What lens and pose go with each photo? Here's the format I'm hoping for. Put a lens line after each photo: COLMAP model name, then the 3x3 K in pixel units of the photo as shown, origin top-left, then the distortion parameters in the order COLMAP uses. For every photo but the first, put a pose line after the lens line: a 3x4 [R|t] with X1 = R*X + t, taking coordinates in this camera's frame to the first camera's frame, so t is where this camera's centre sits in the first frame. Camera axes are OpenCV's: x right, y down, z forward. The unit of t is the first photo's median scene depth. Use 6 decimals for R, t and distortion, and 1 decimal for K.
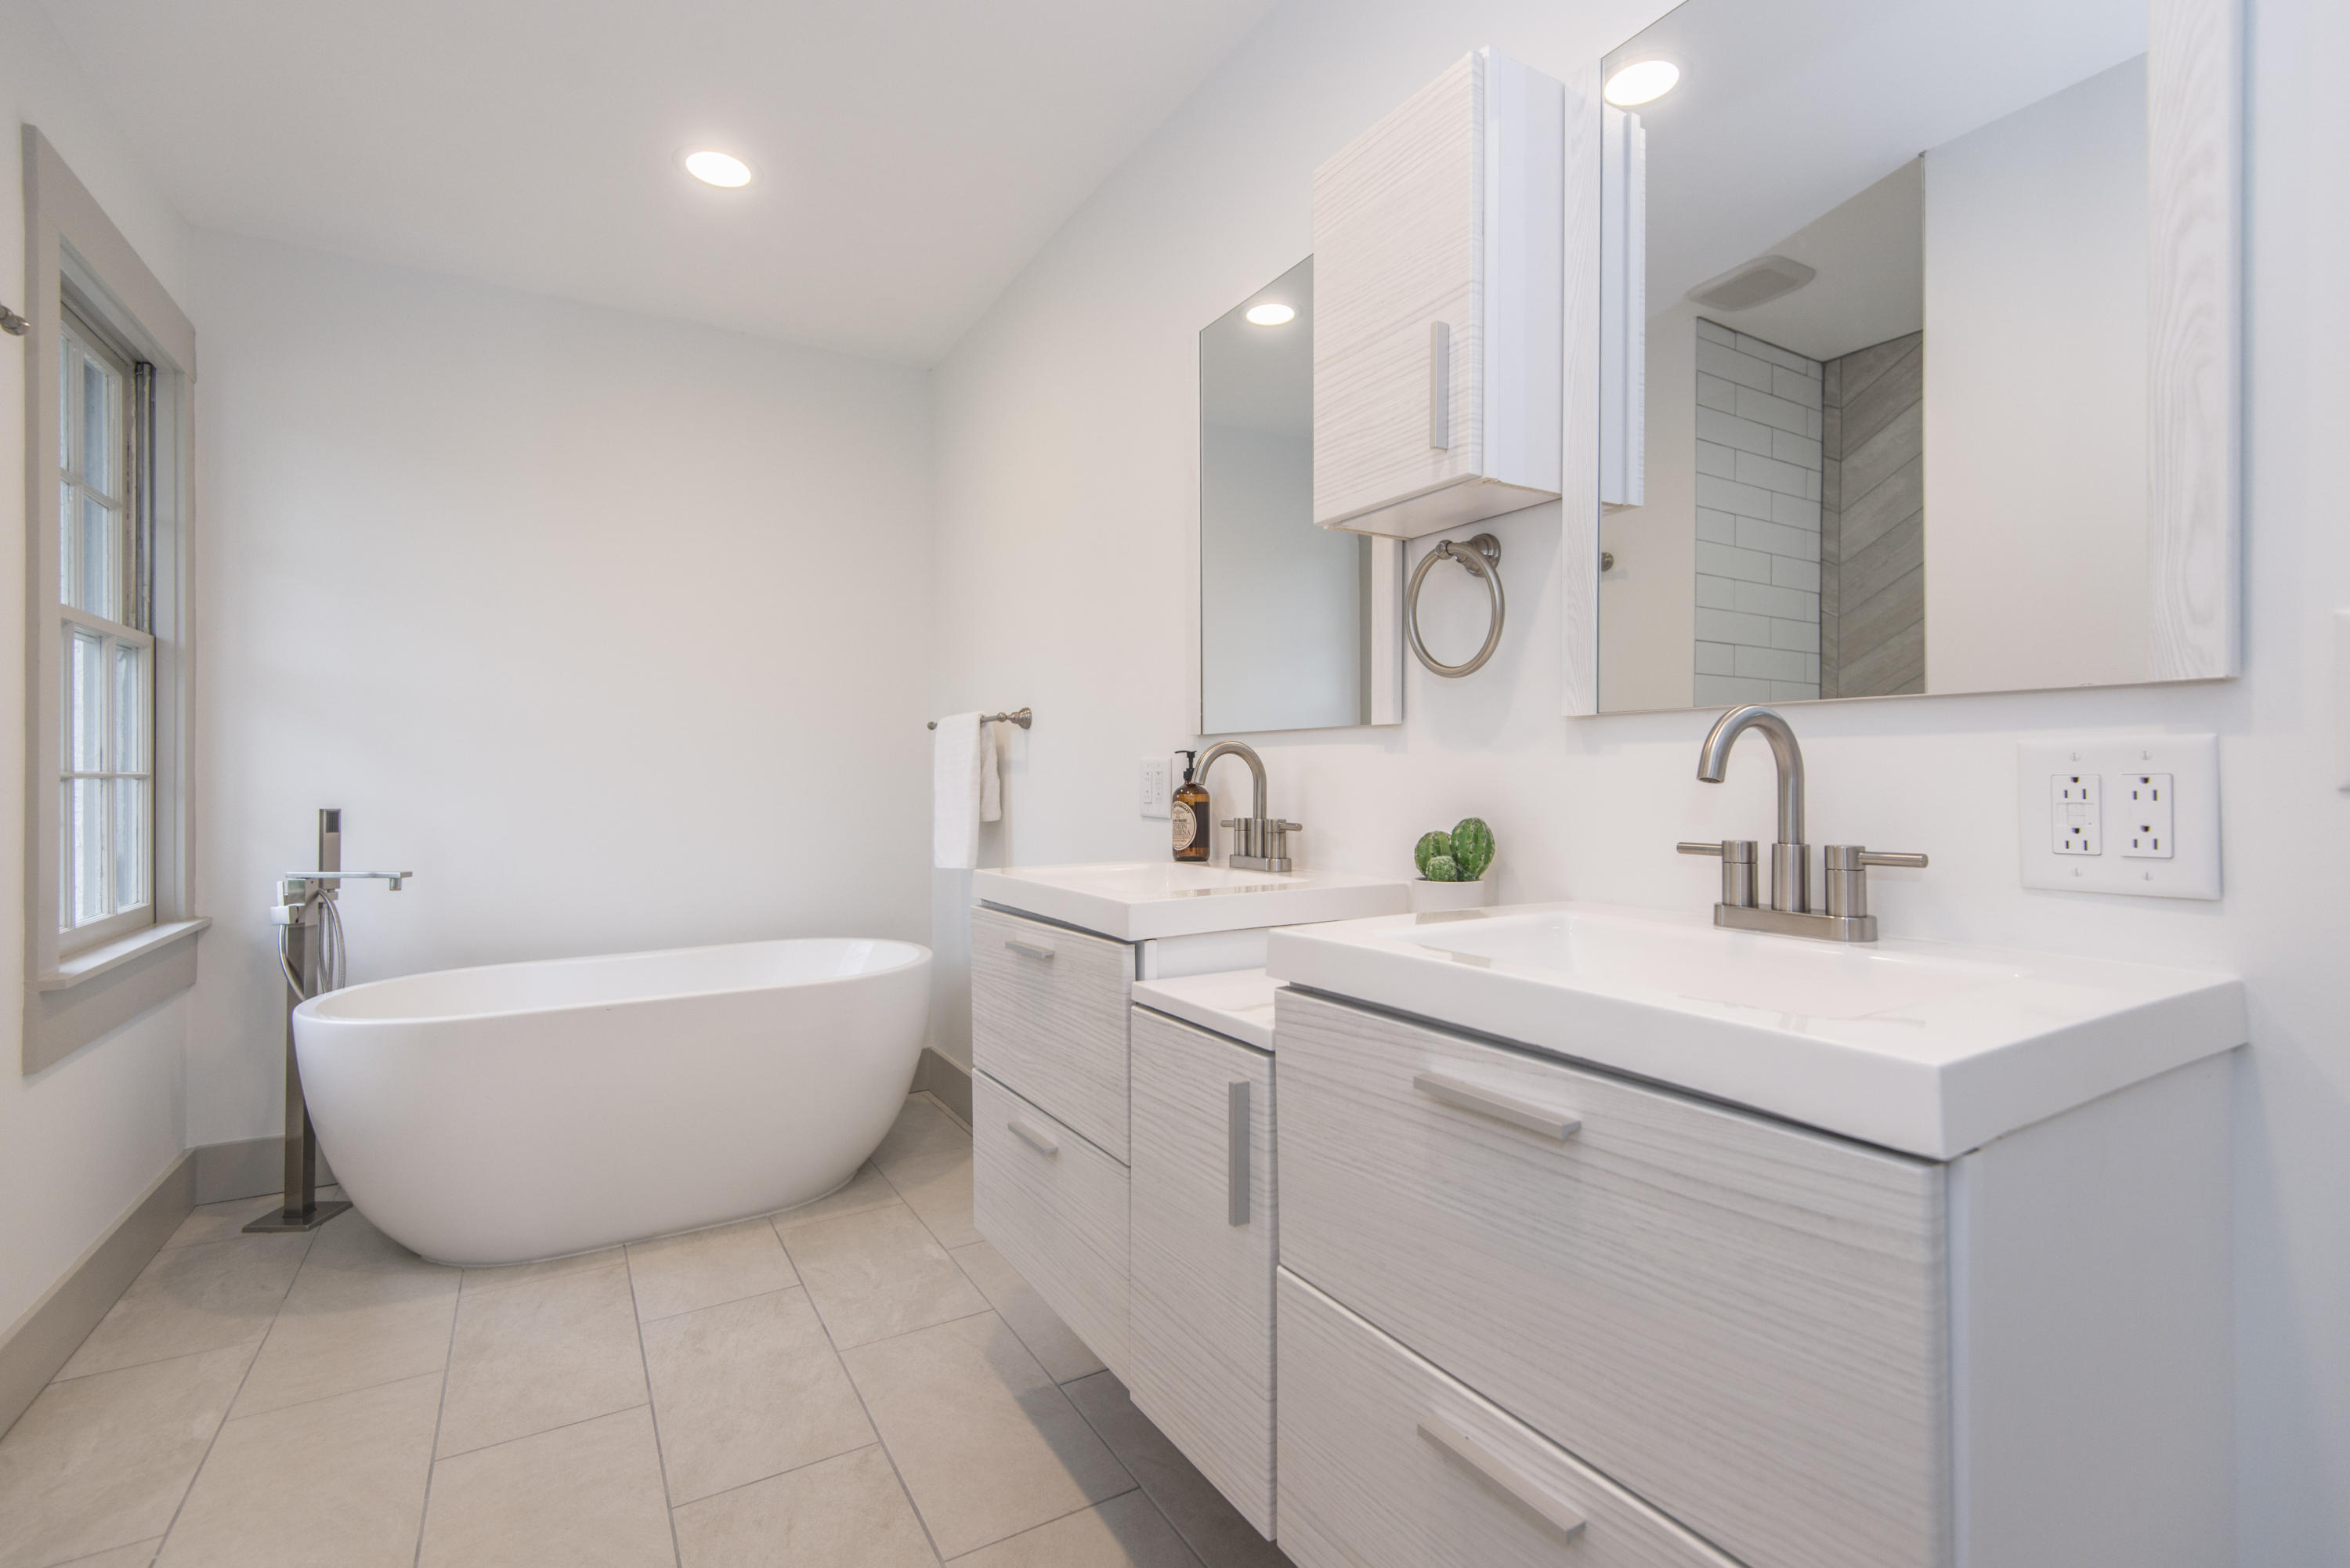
lens RADIAL K [[1064.5, 0, 1181.2], [0, 1064.5, 781.3], [0, 0, 1]] dist [0.035167, -0.018164]
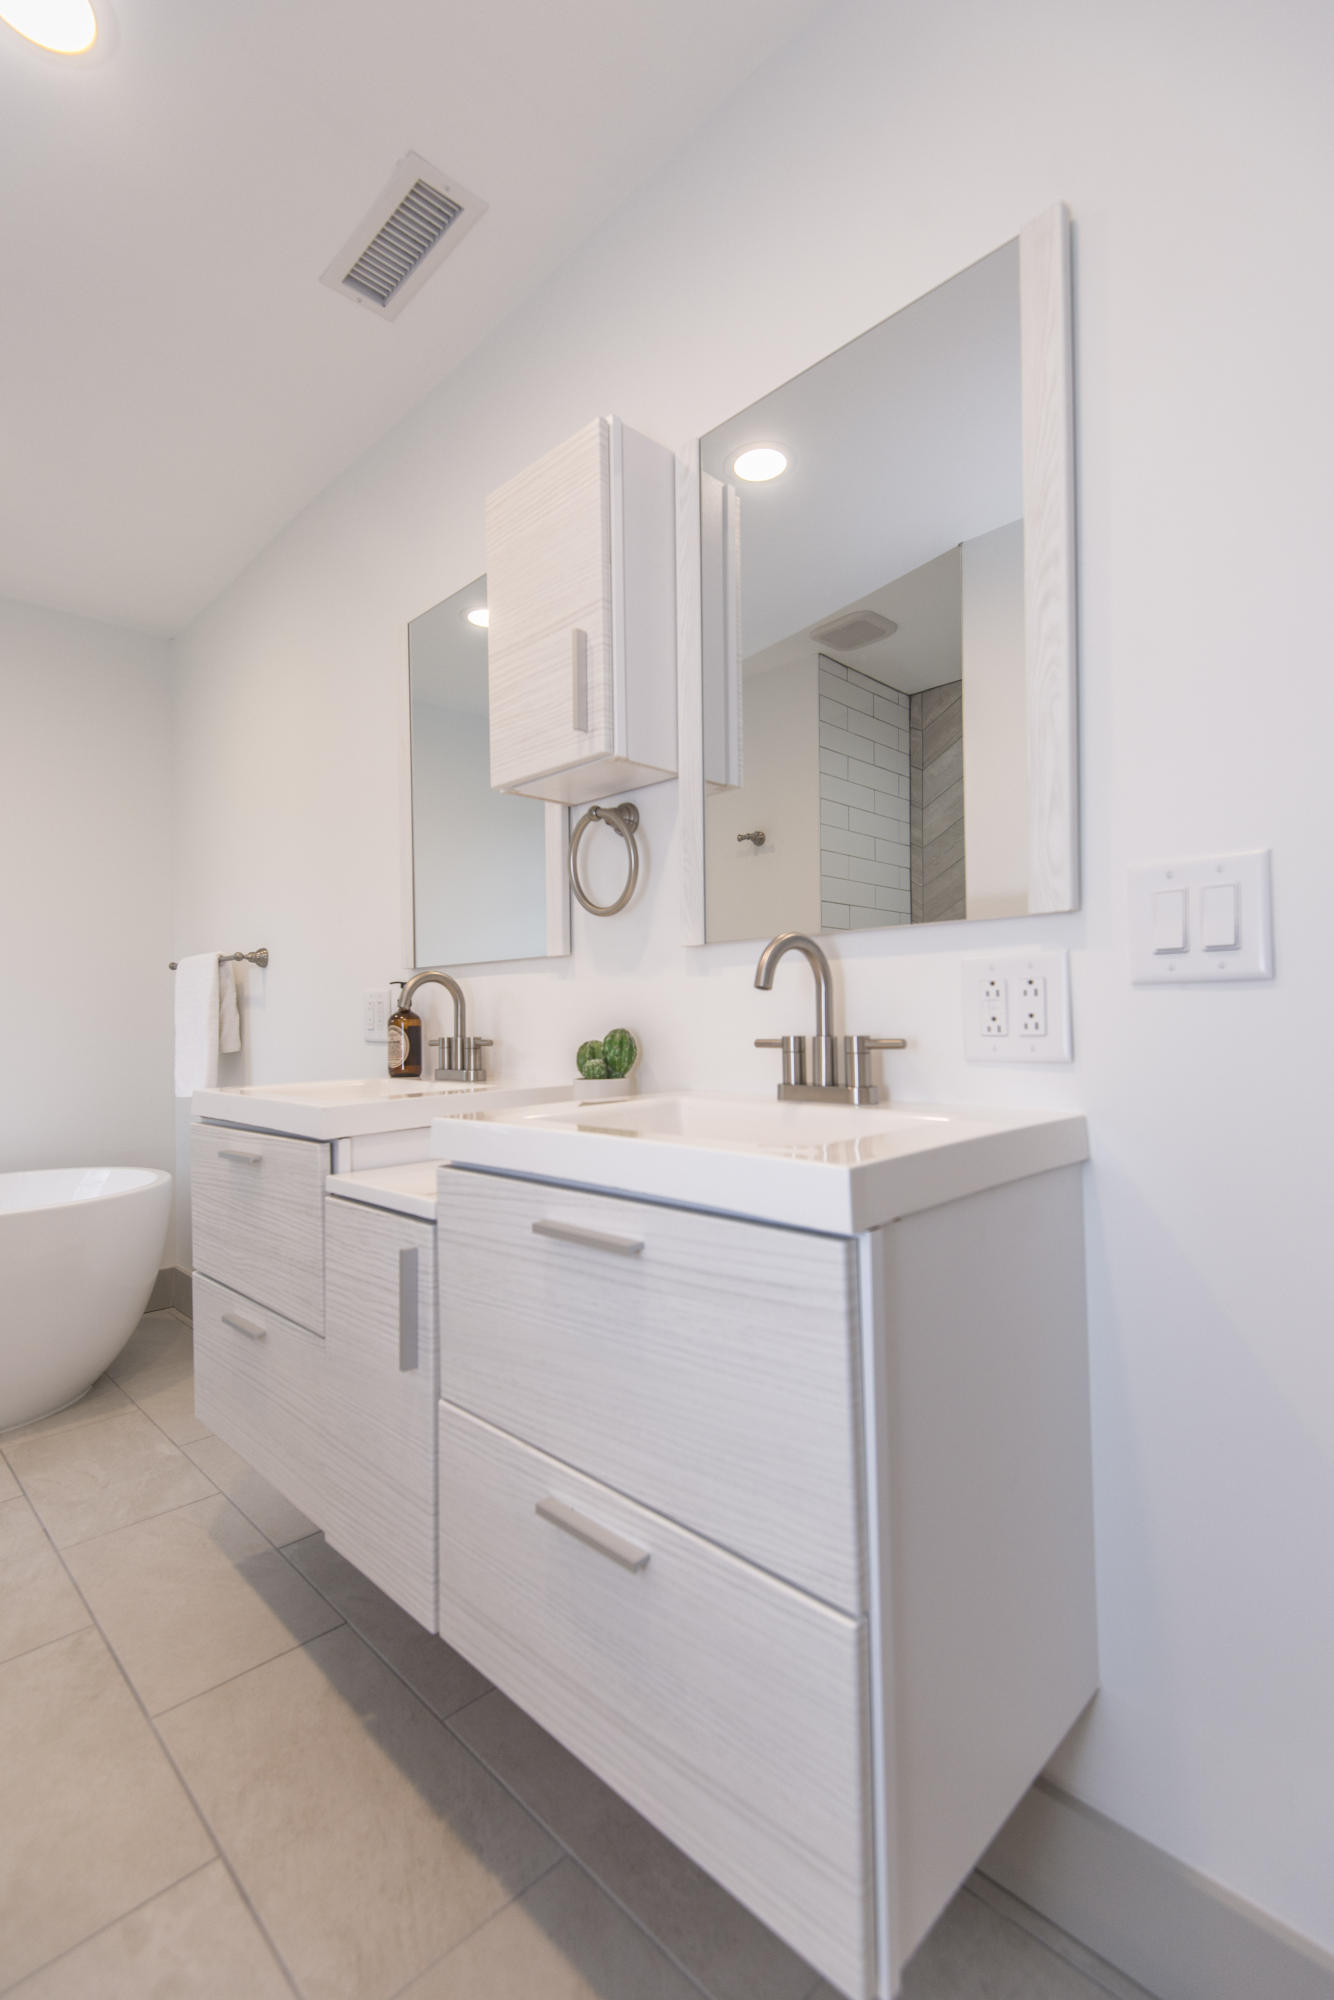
lens RADIAL K [[906.0, 0, 670.3], [0, 906.0, 1010.0], [0, 0, 1]] dist [0.035167, -0.018164]
pose [[0.971197, -0.010344, 0.238055, 0.060205], [0.014106, 0.999801, -0.014105, 0.021642], [-0.237862, 0.017057, 0.971149, -0.032943]]
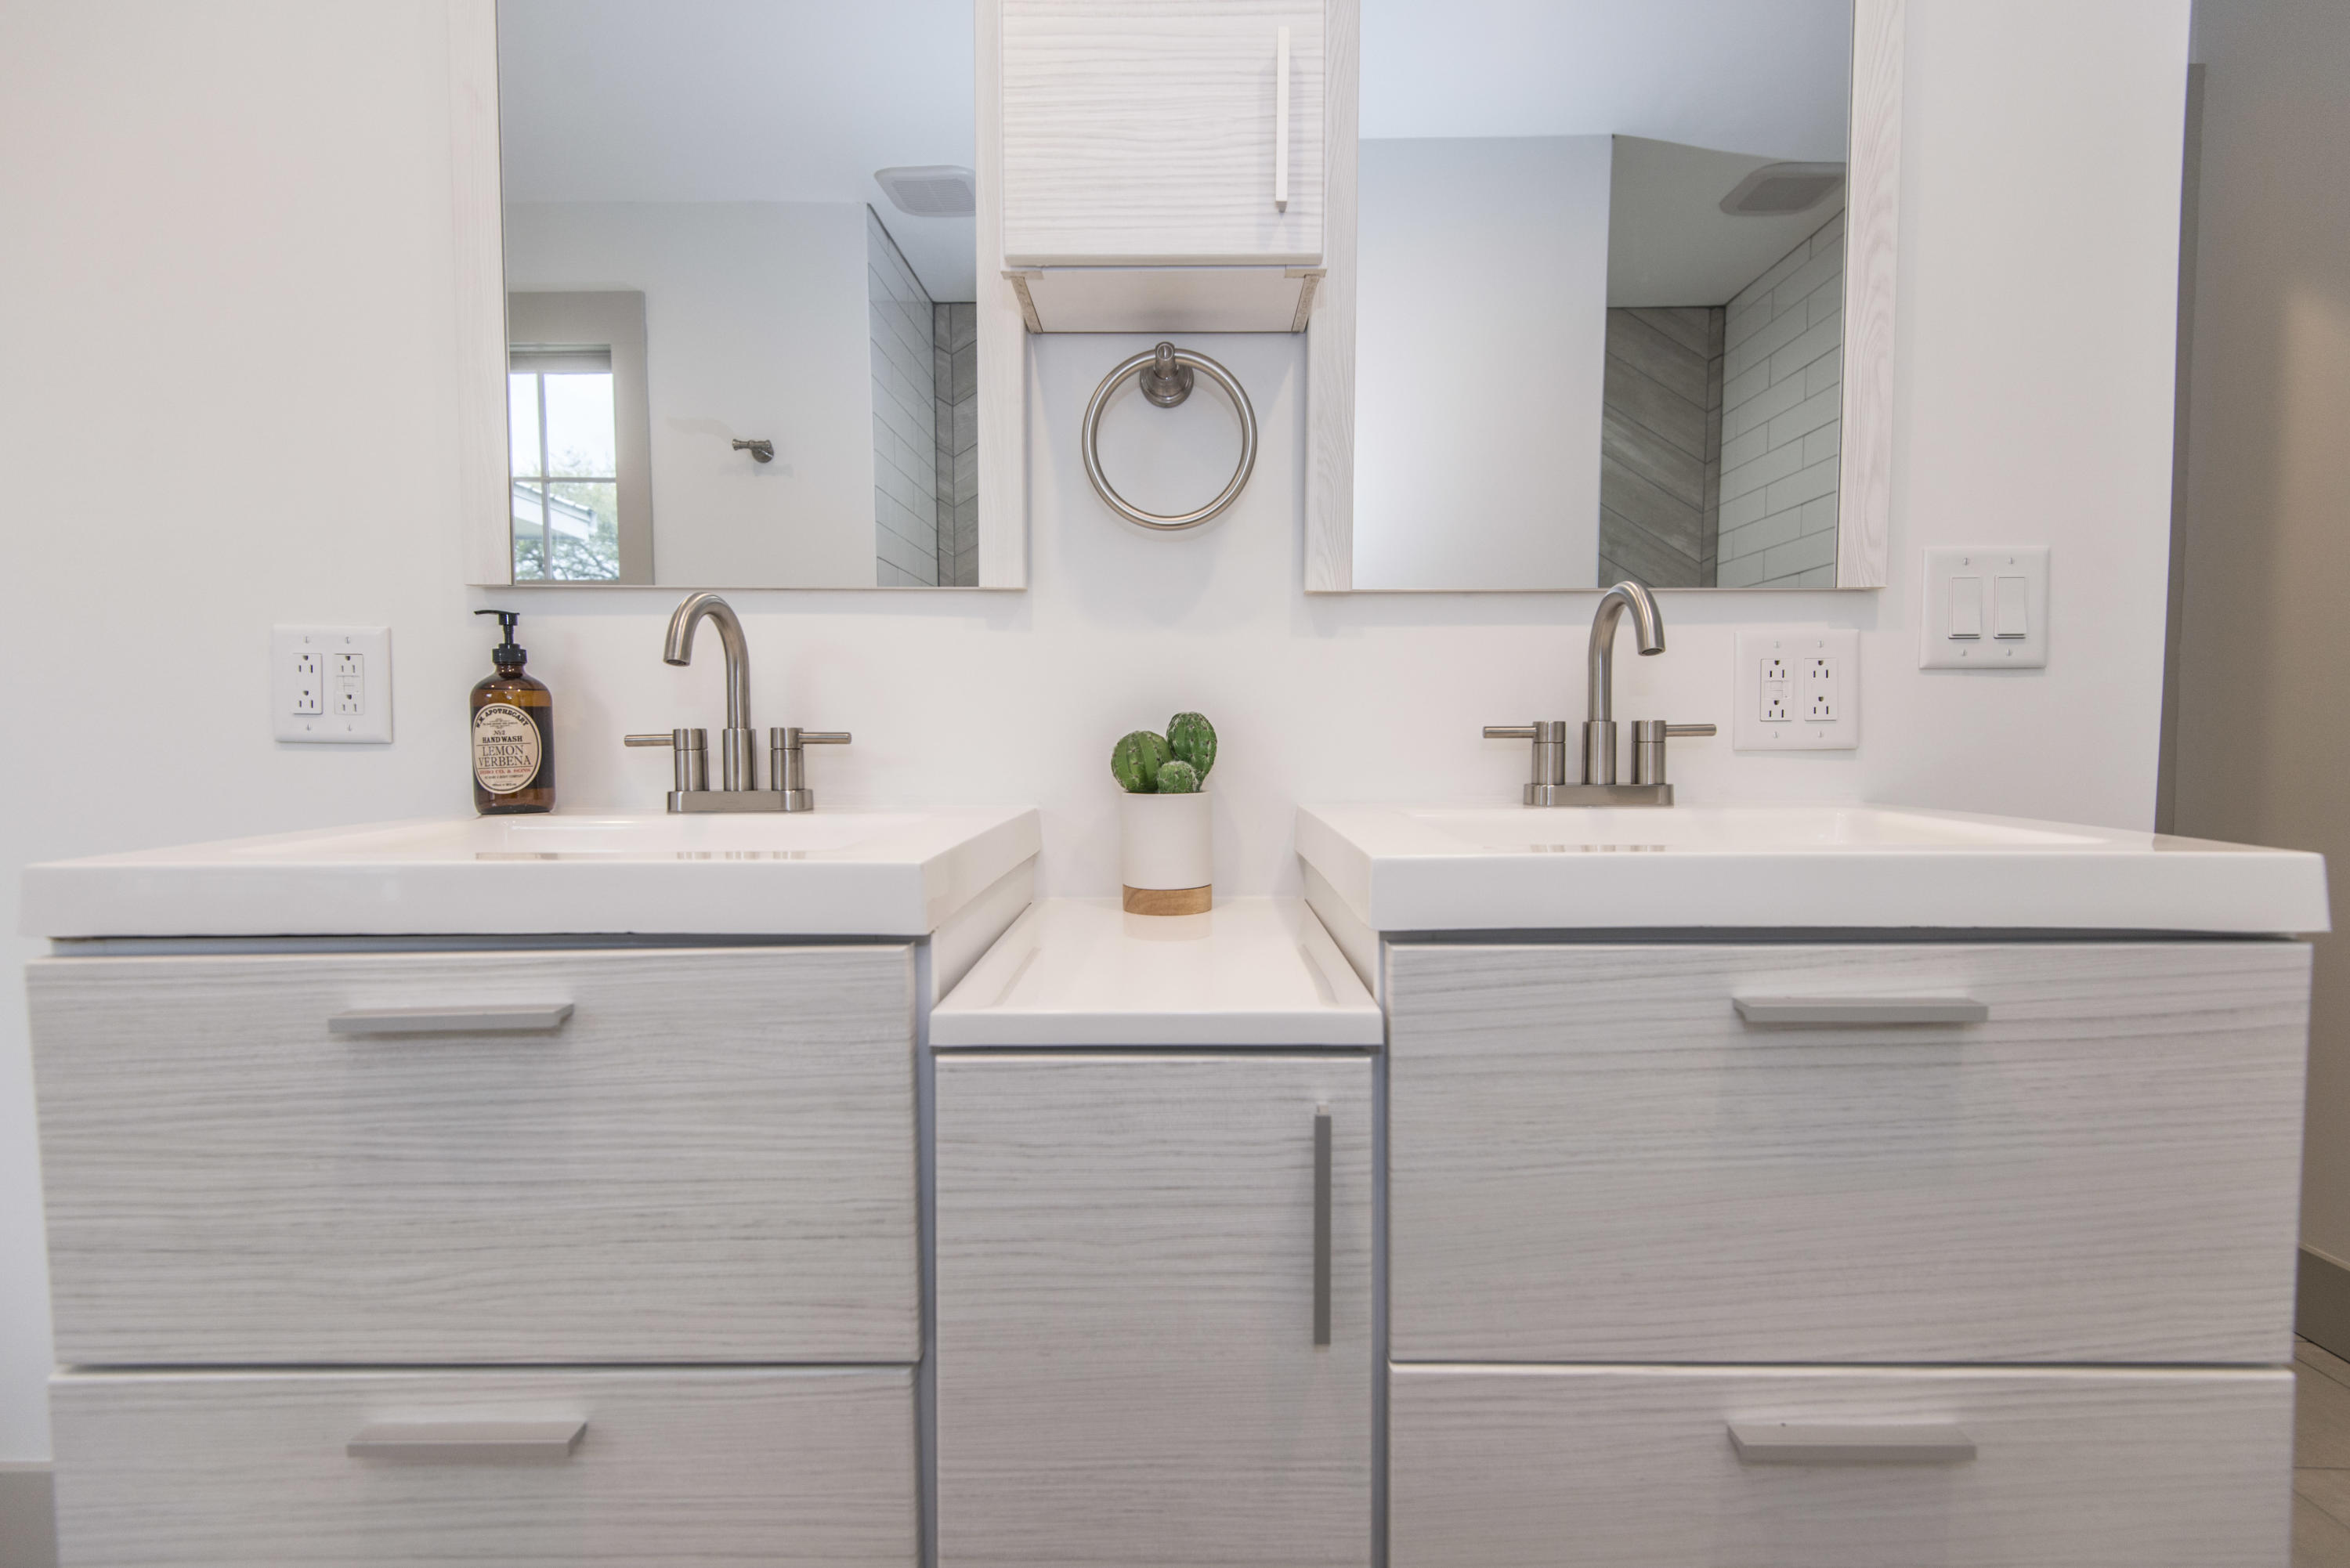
lens RADIAL K [[1064.5, 0, 1164.6], [0, 1064.5, 776.1], [0, 0, 1]] dist [0.035167, -0.018164]
pose [[0.522911, -0.037378, 0.851568, -0.311817], [0.003928, 0.999133, 0.041443, 0.037411], [-0.852378, -0.018326, 0.522604, 0.460060]]
